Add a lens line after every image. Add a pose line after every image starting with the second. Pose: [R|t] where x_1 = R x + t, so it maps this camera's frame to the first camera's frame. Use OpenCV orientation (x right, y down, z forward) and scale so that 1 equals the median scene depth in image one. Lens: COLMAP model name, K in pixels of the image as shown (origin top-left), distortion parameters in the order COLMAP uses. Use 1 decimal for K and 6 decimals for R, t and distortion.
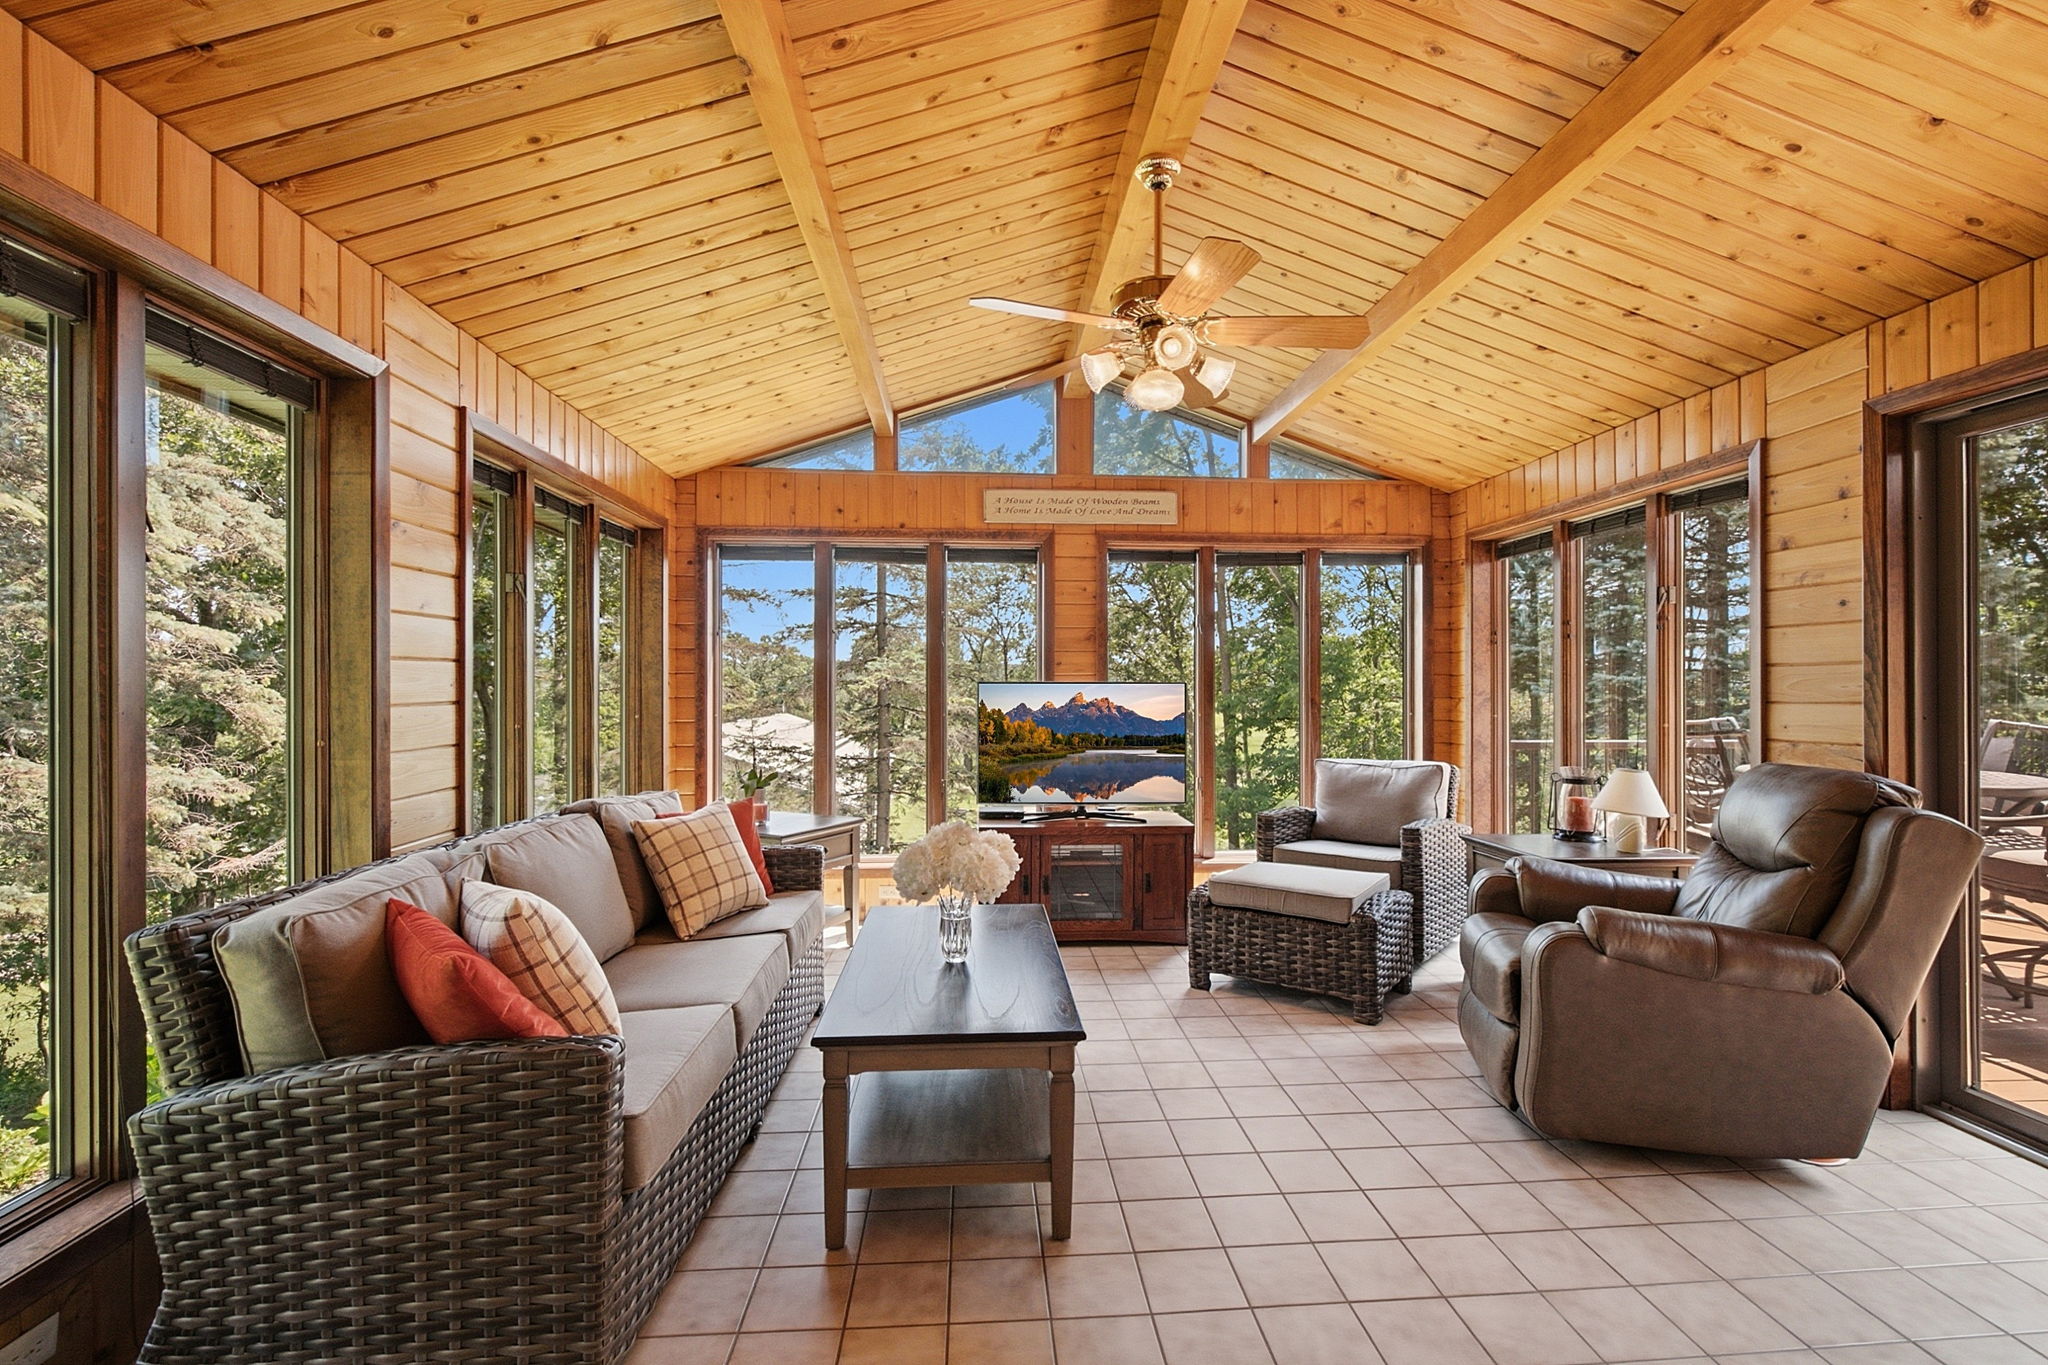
lens RADIAL K [[915.0, 0, 1054.2], [0, 915.0, 687.2], [0, 0, 1]] dist [-0.000366, 0.000034]
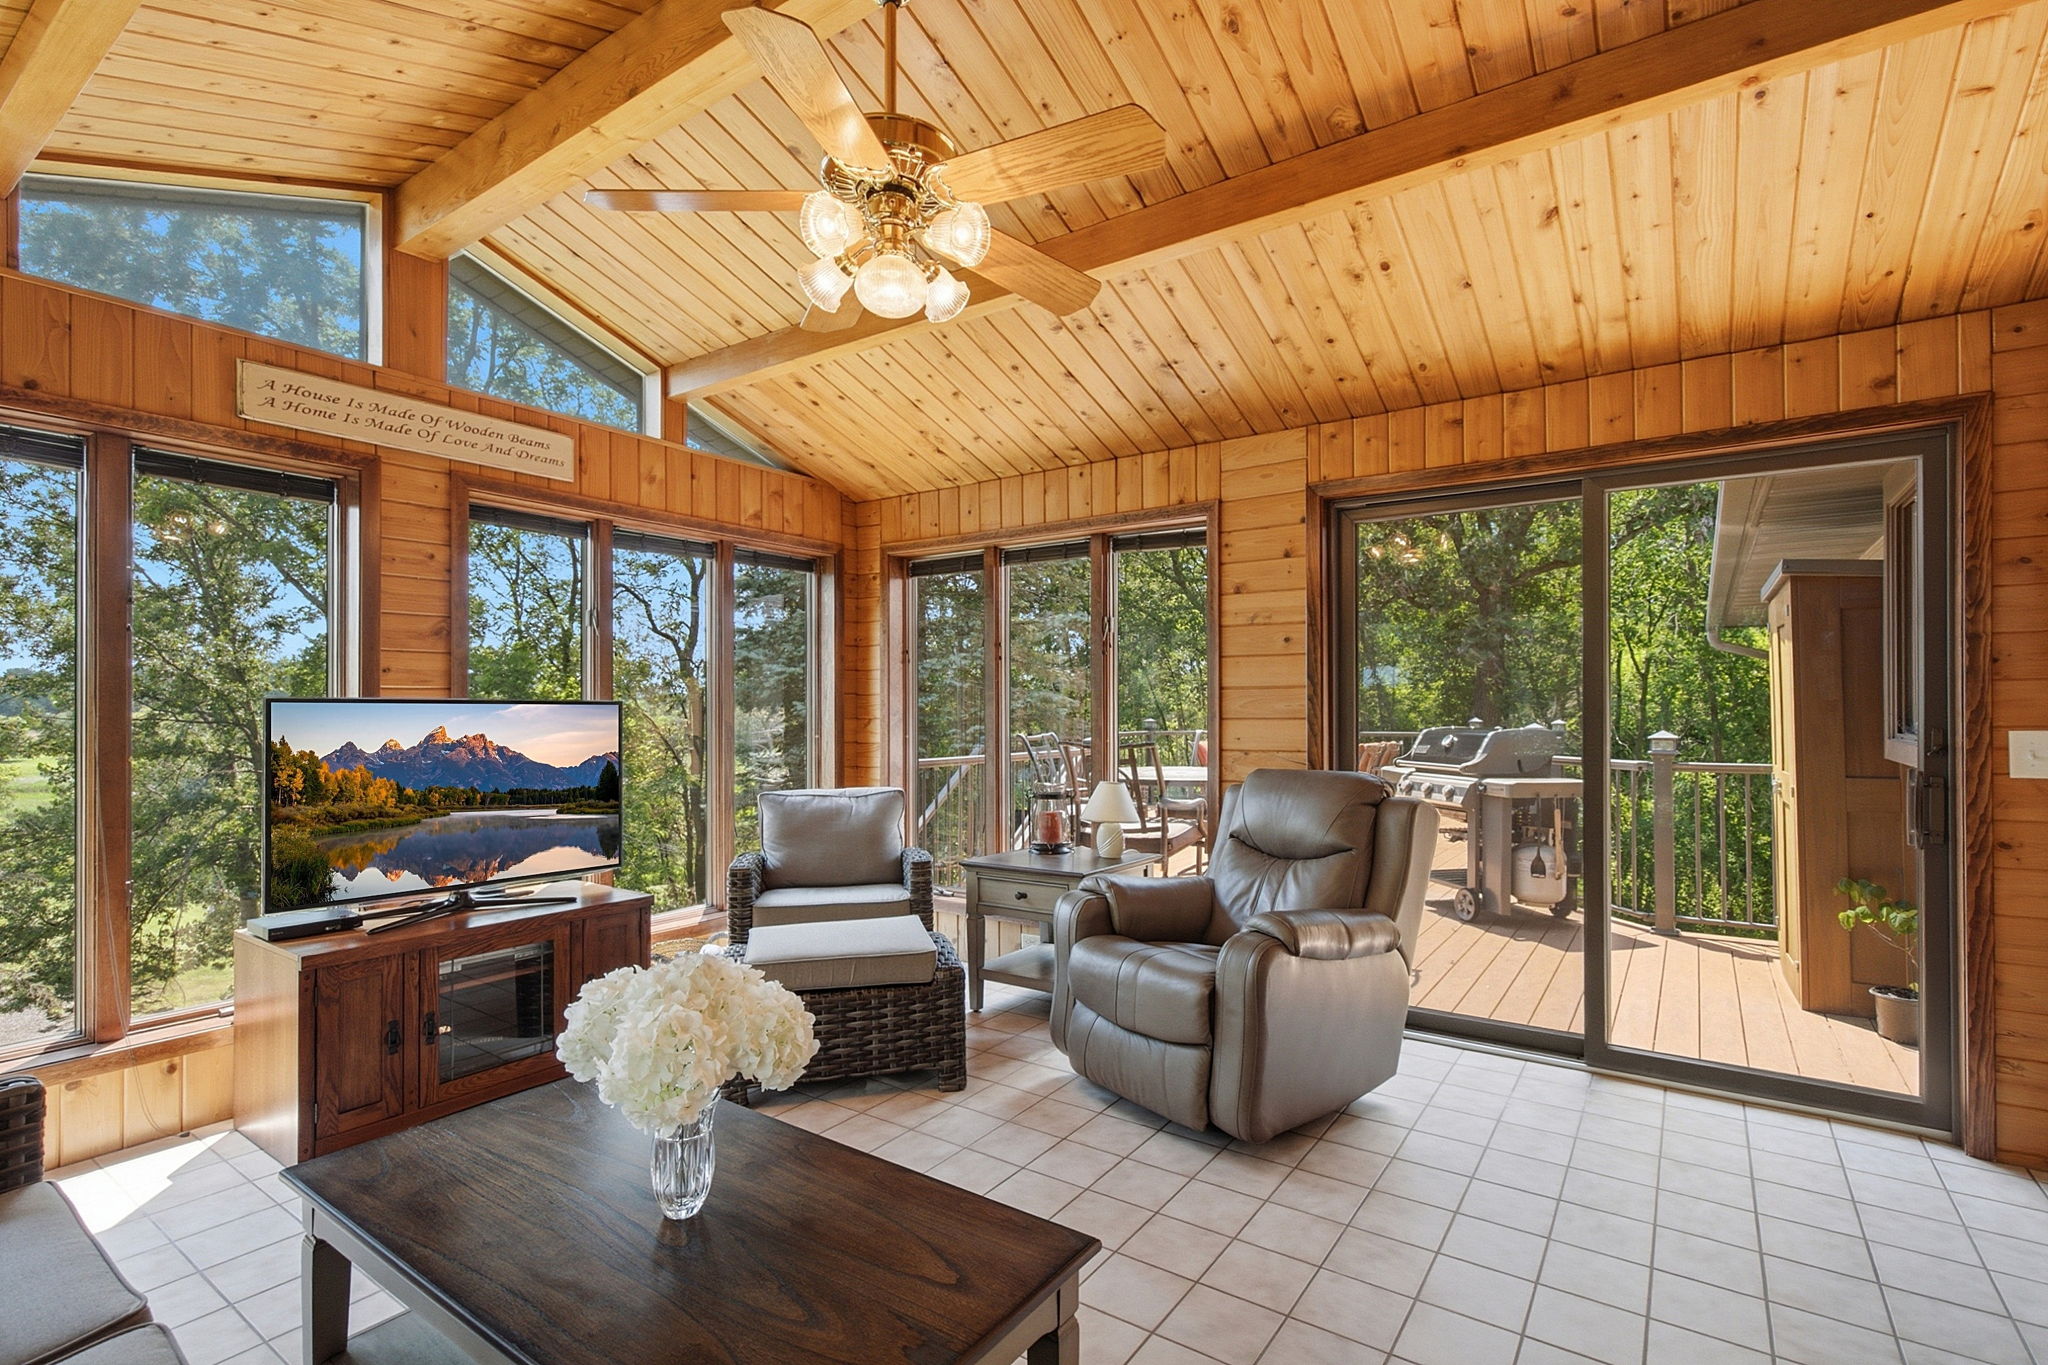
lens RADIAL K [[942.9, 0, 1035.3], [0, 942.9, 704.9], [0, 0, 1]] dist [0.000199, 0.000512]
pose [[0.641035, 0.001350, 0.767510, -0.217656], [0.001566, 0.999994, -0.003067, 0.000980], [-0.767510, 0.003168, 0.641029, 0.258488]]
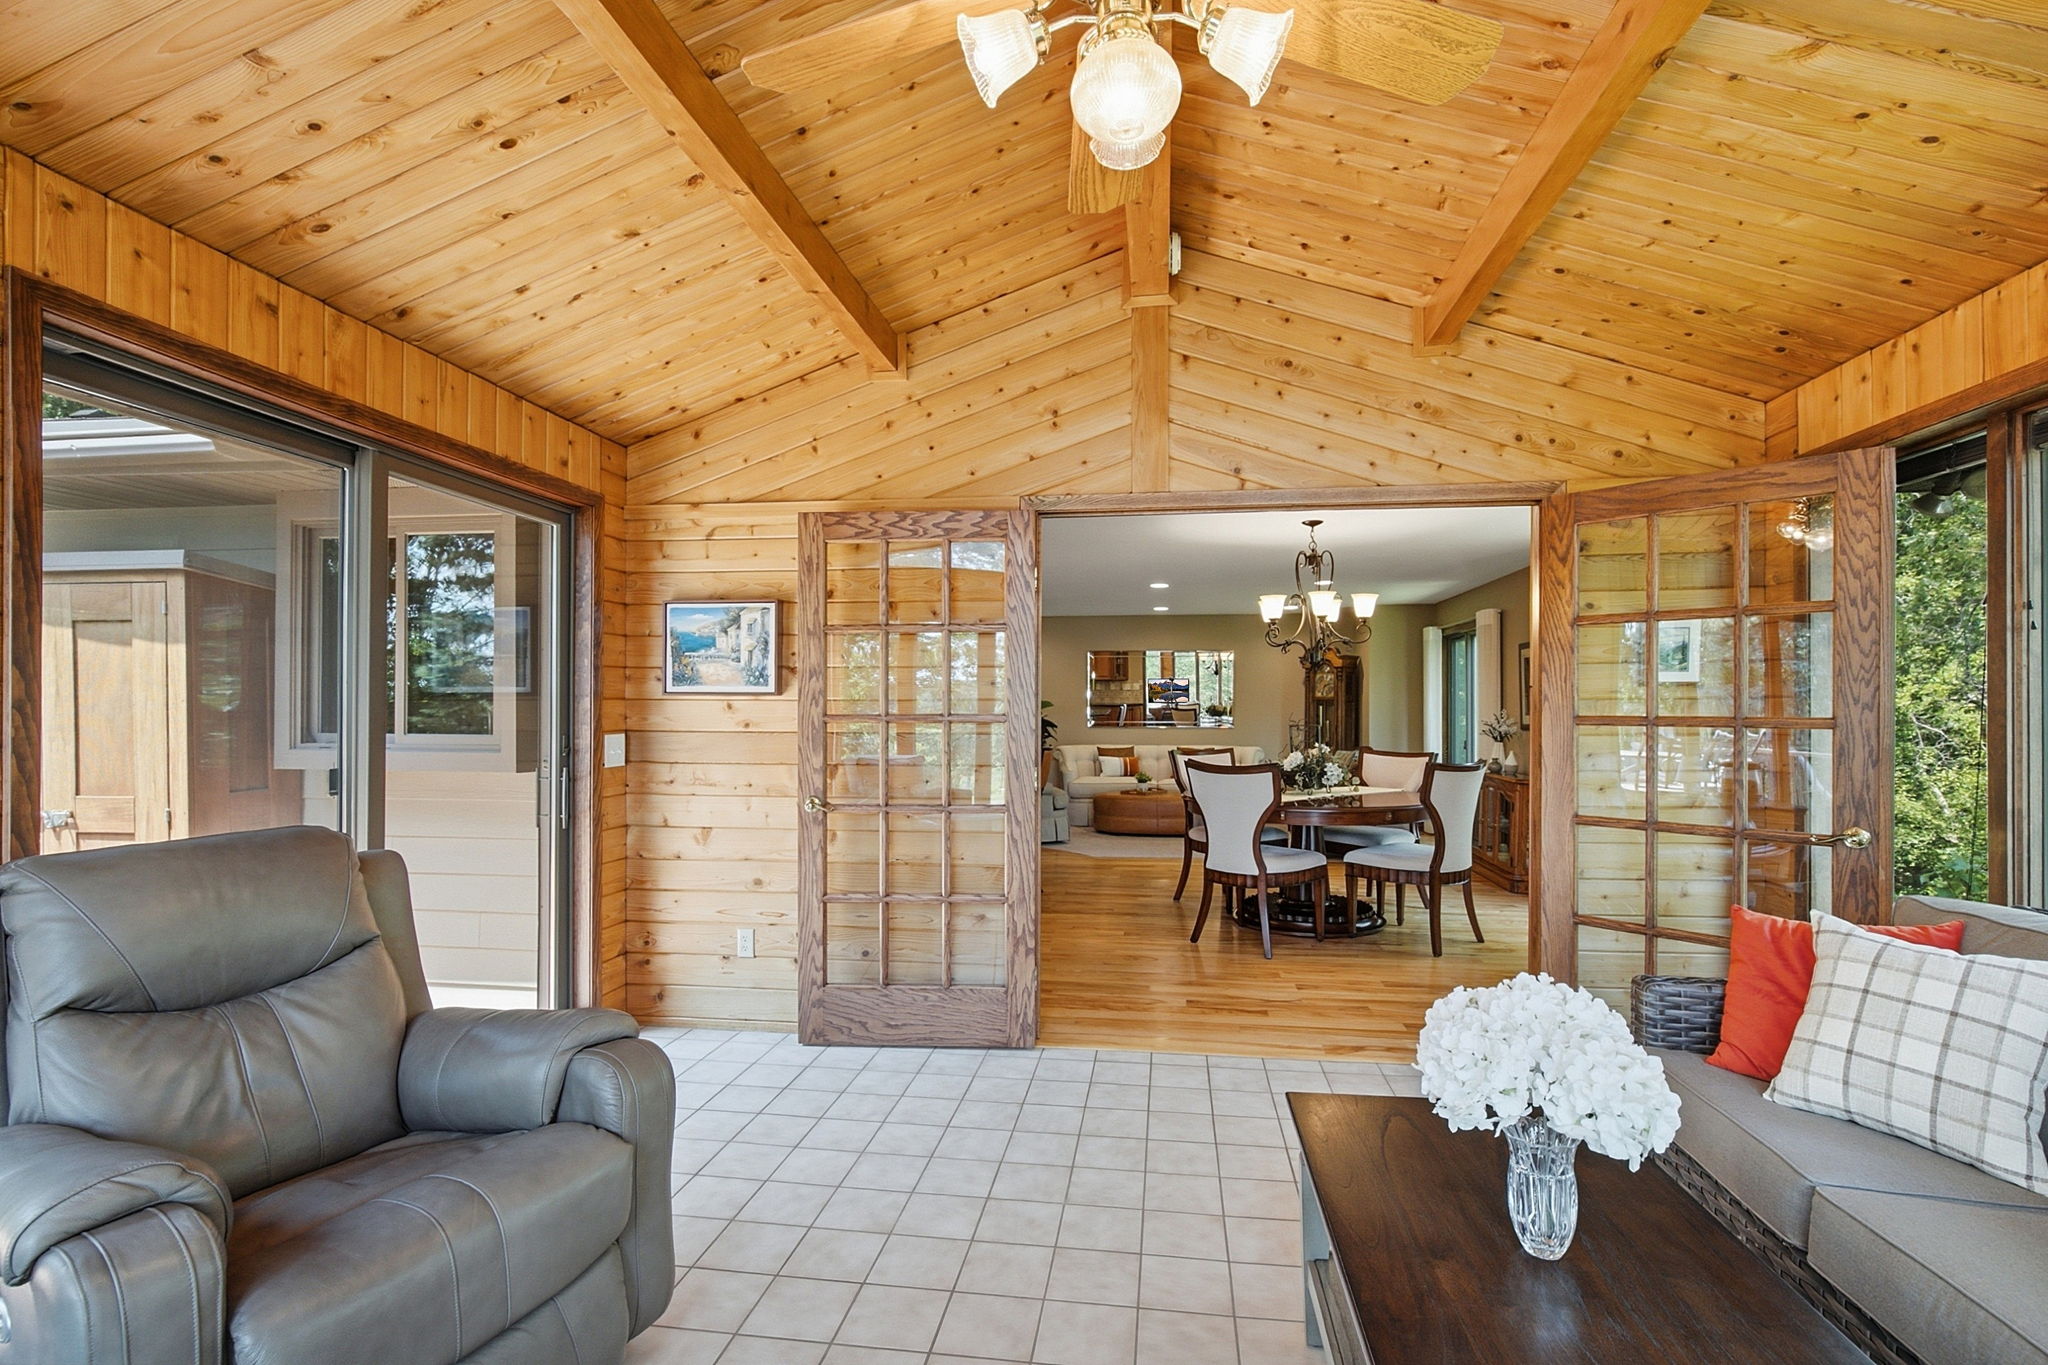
lens RADIAL K [[942.9, 0, 1035.3], [0, 942.9, 704.9], [0, 0, 1]] dist [0.000199, 0.000512]
pose [[-0.974646, -0.000379, 0.223753, 0.031418], [-0.001462, 0.999988, -0.004678, -0.005215], [-0.223748, -0.004886, -0.974635, 0.856523]]
